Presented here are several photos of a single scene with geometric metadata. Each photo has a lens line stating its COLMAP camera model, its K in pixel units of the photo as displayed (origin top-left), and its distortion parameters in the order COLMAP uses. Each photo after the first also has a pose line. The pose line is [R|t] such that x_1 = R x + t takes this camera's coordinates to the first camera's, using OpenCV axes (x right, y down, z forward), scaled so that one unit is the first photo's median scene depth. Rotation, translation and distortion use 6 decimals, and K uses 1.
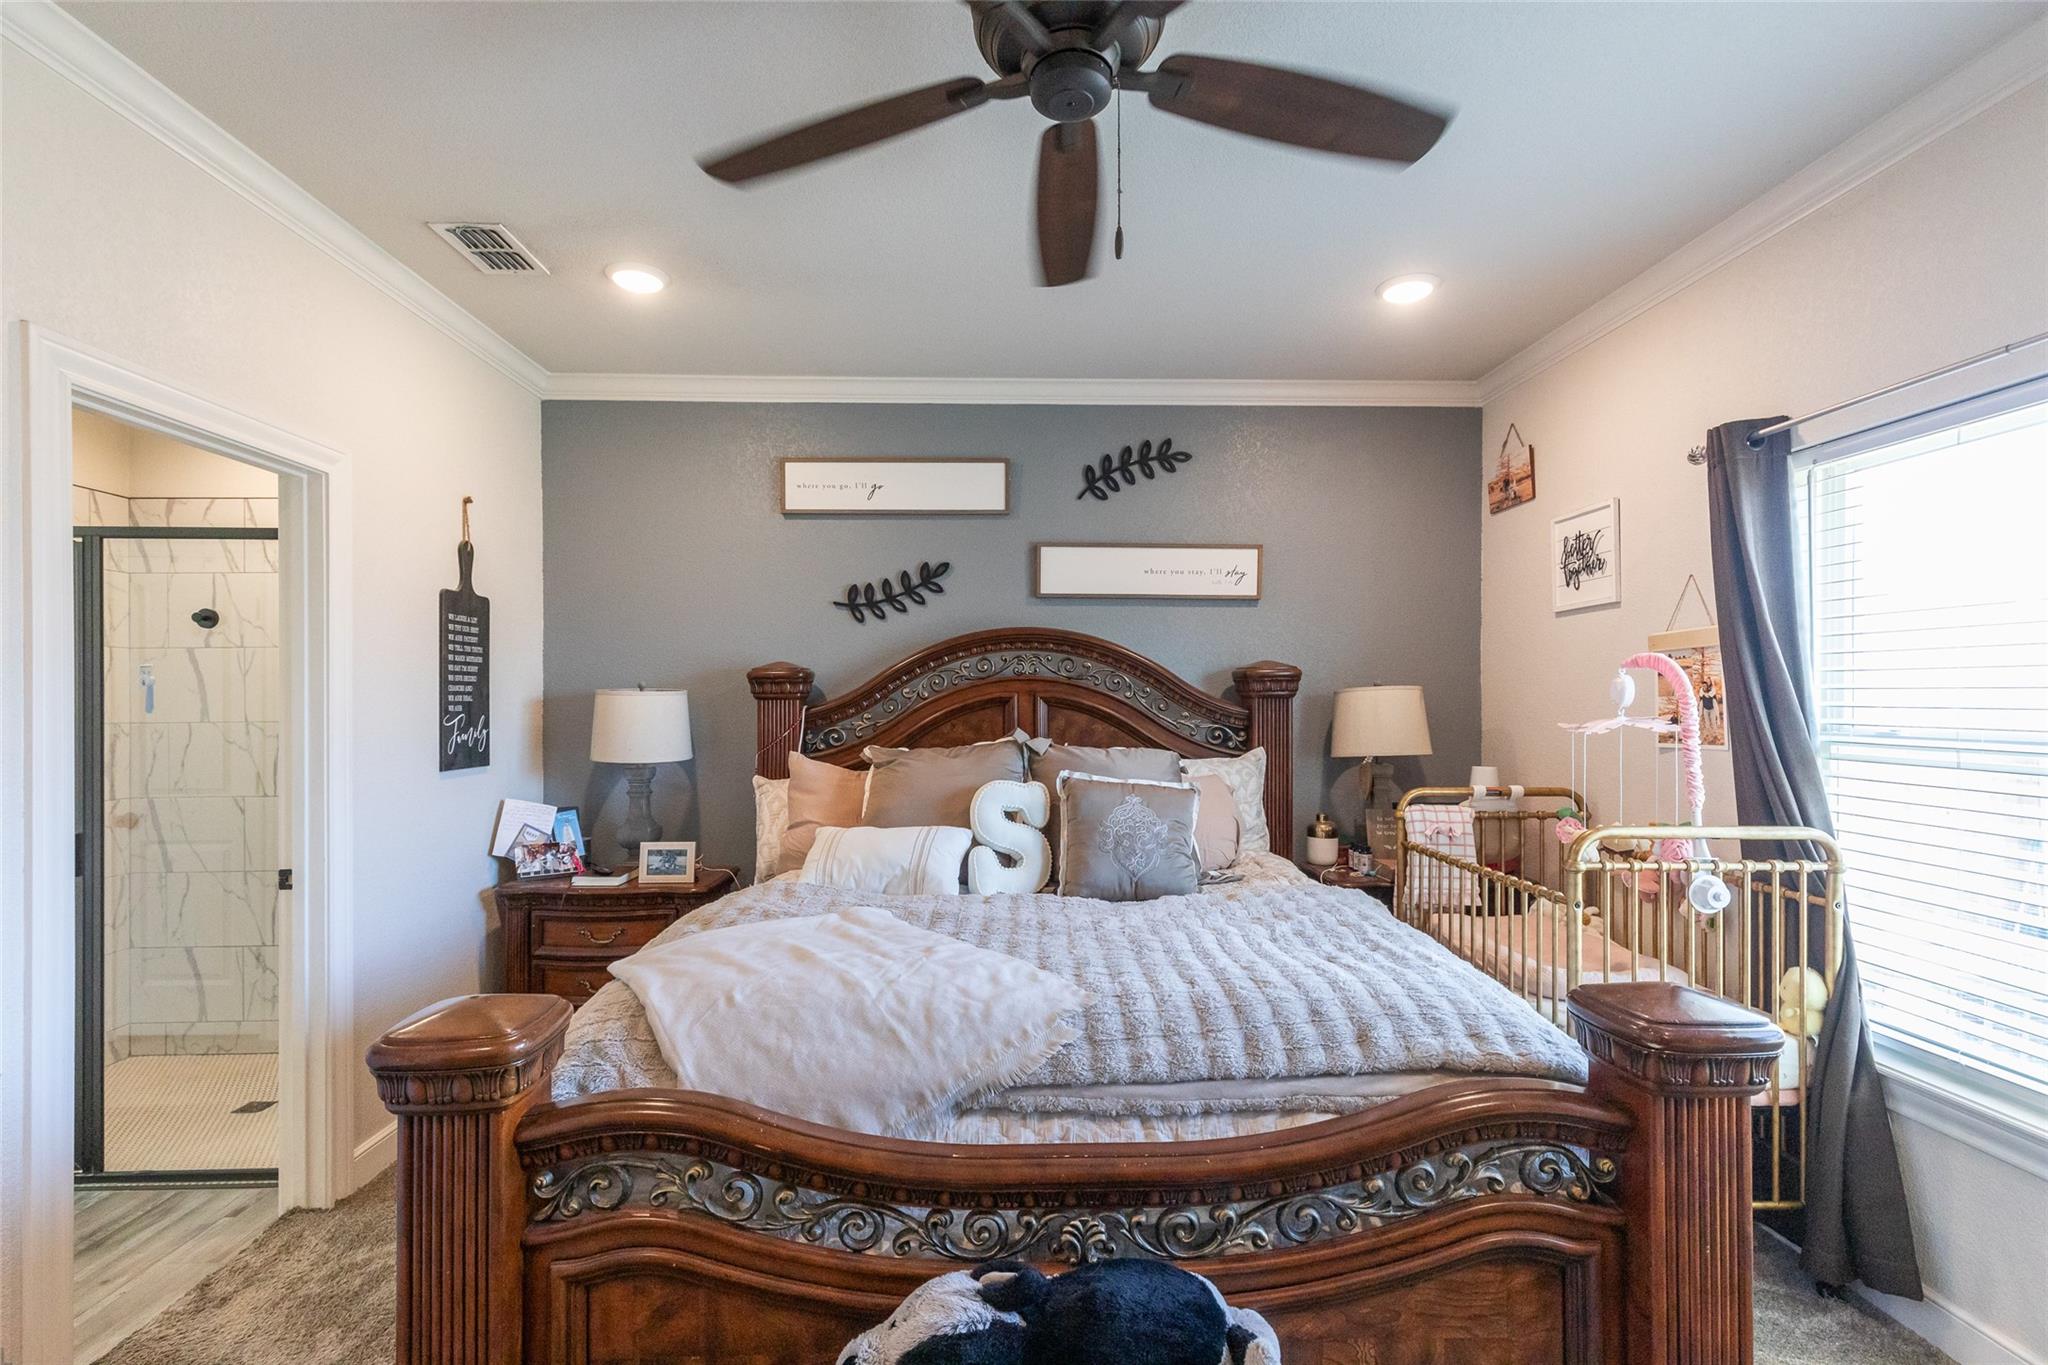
lens RADIAL K [[933.7, 0, 1023.3], [0, 933.7, 696.7], [0, 0, 1]] dist [0.015419, -0.002358]
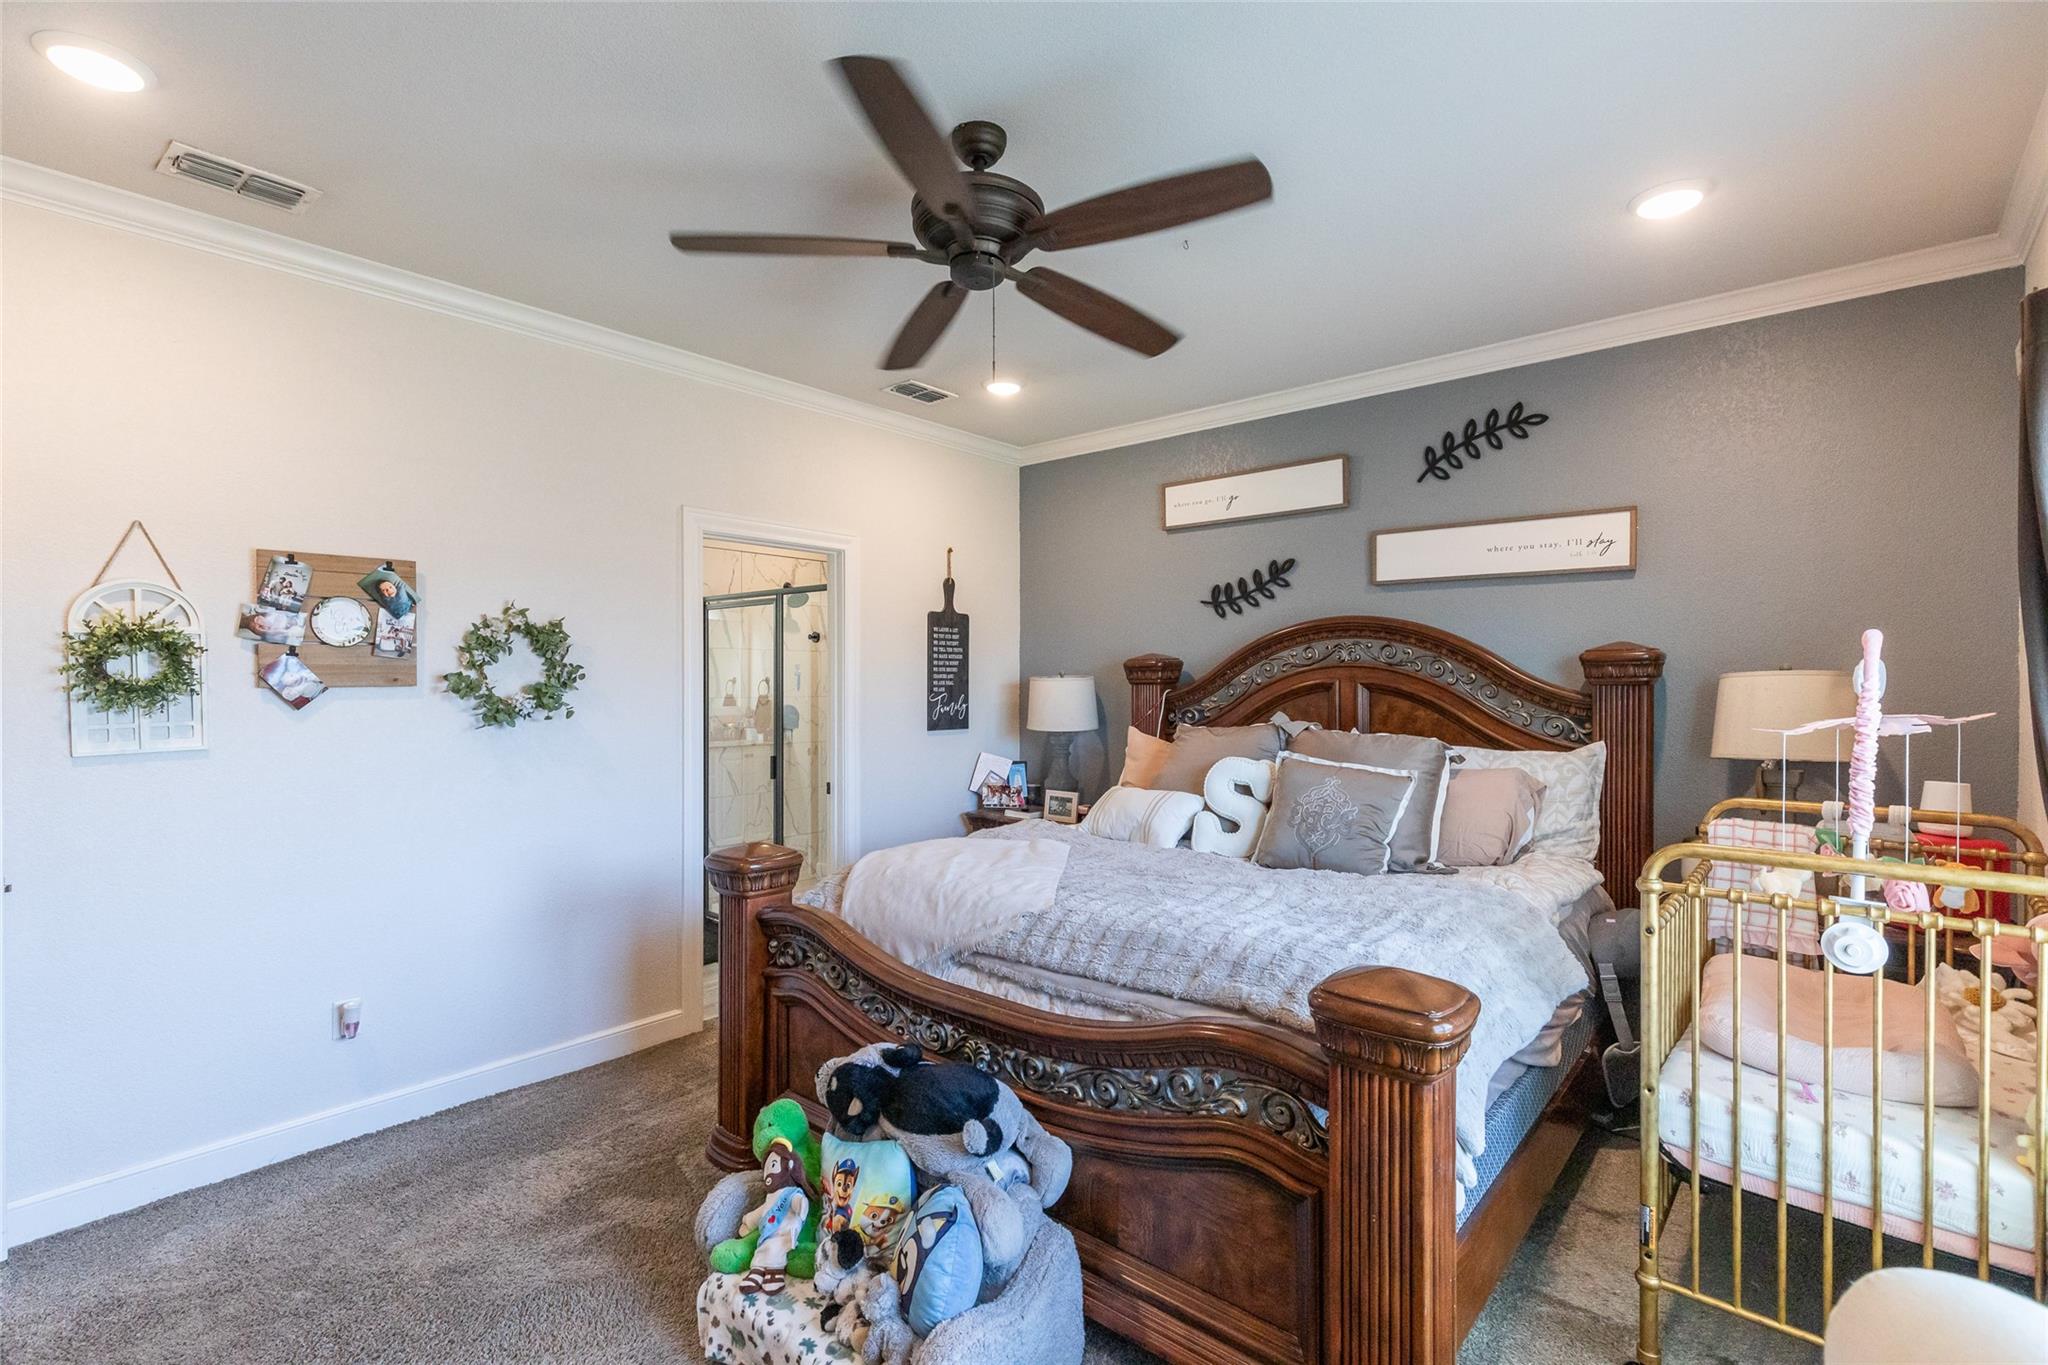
lens RADIAL K [[933.7, 0, 1022.1], [0, 933.7, 677.8], [0, 0, 1]] dist [0.015419, -0.002358]
pose [[0.735155, -0.000422, -0.677899, 0.458482], [0.000719, 1.000000, 0.000157, -0.006033], [0.677898, -0.000603, 0.735155, -0.013119]]
